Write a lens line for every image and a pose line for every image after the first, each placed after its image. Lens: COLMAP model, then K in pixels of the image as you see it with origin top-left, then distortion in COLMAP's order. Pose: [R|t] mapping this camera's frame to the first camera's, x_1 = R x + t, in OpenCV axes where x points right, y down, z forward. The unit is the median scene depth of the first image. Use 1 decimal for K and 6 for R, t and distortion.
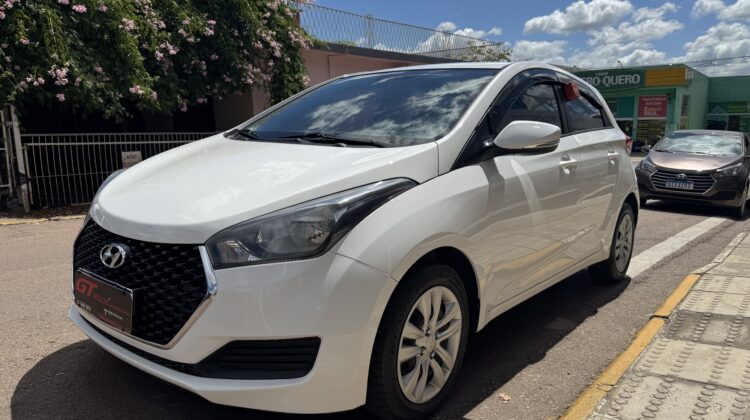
lens RADIAL K [[544.3, 0, 373.5], [0, 544.3, 210.1], [0, 0, 1]] dist [0.011604, -0.015378]
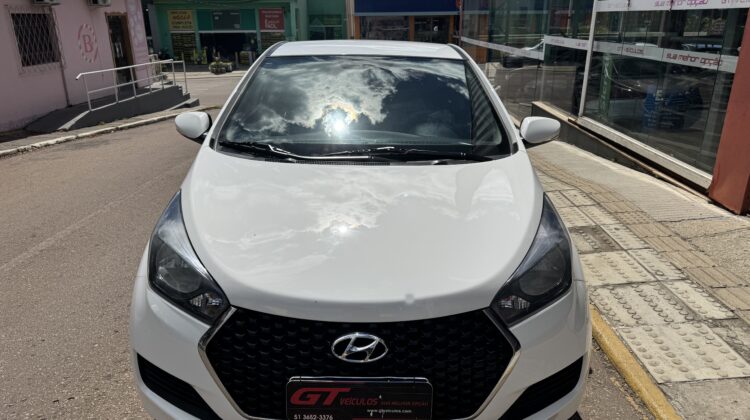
lens RADIAL K [[544.3, 0, 373.5], [0, 544.3, 209.0], [0, 0, 1]] dist [0.011604, -0.015378]
pose [[0.760363, -0.205117, 0.616259, -0.762729], [0.100466, 0.974547, 0.200412, -0.241145], [-0.641681, -0.090472, 0.761617, 0.292634]]
